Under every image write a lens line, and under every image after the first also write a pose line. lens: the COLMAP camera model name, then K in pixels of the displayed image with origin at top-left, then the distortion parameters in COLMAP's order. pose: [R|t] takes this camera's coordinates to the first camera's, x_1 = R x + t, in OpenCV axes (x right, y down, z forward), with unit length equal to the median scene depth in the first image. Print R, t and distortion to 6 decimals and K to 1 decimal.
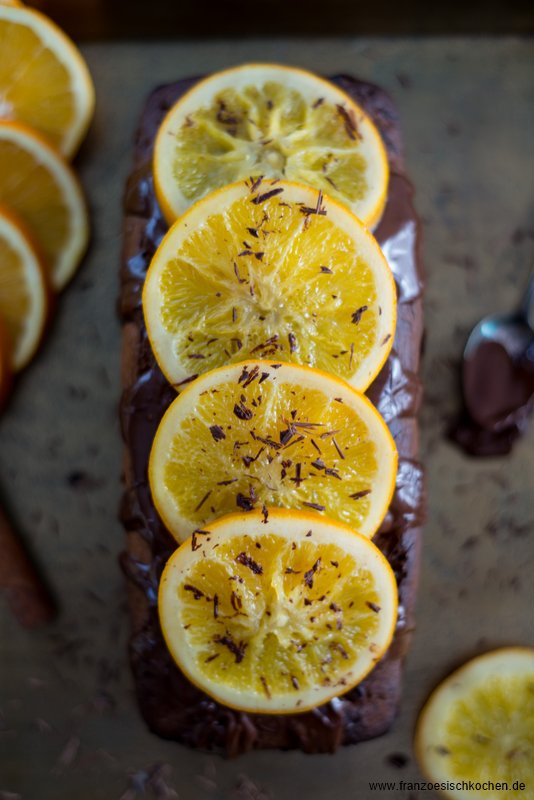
lens RADIAL K [[1270.4, 0, 267.0], [0, 1270.4, 400.0], [0, 0, 1]] dist [-0.046612, -0.097474]
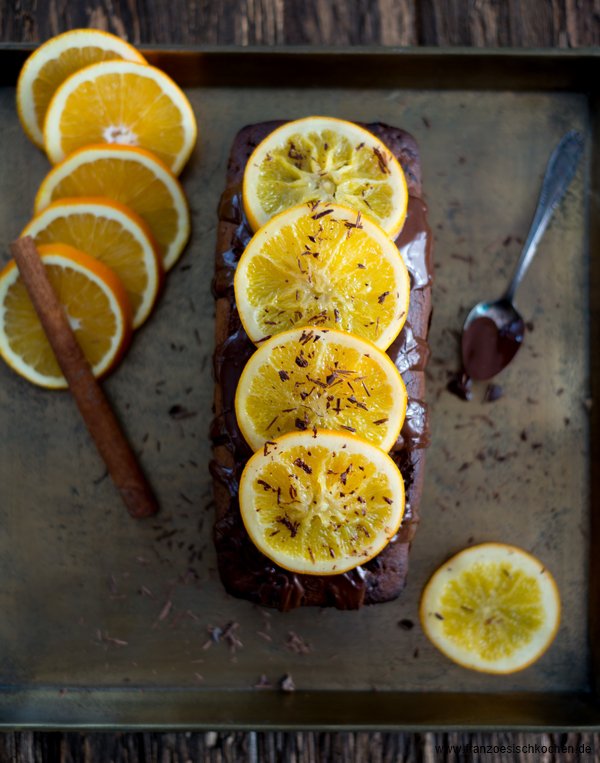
lens RADIAL K [[1379.9, 0, 300.0], [0, 1379.9, 381.5], [0, 0, 1]] dist [0.005452, 0.007570]
pose [[0.999529, 0.028967, -0.010131, -0.003830], [-0.028915, 0.999568, 0.005299, 0.022333], [0.010281, -0.005004, 0.999935, -0.557731]]
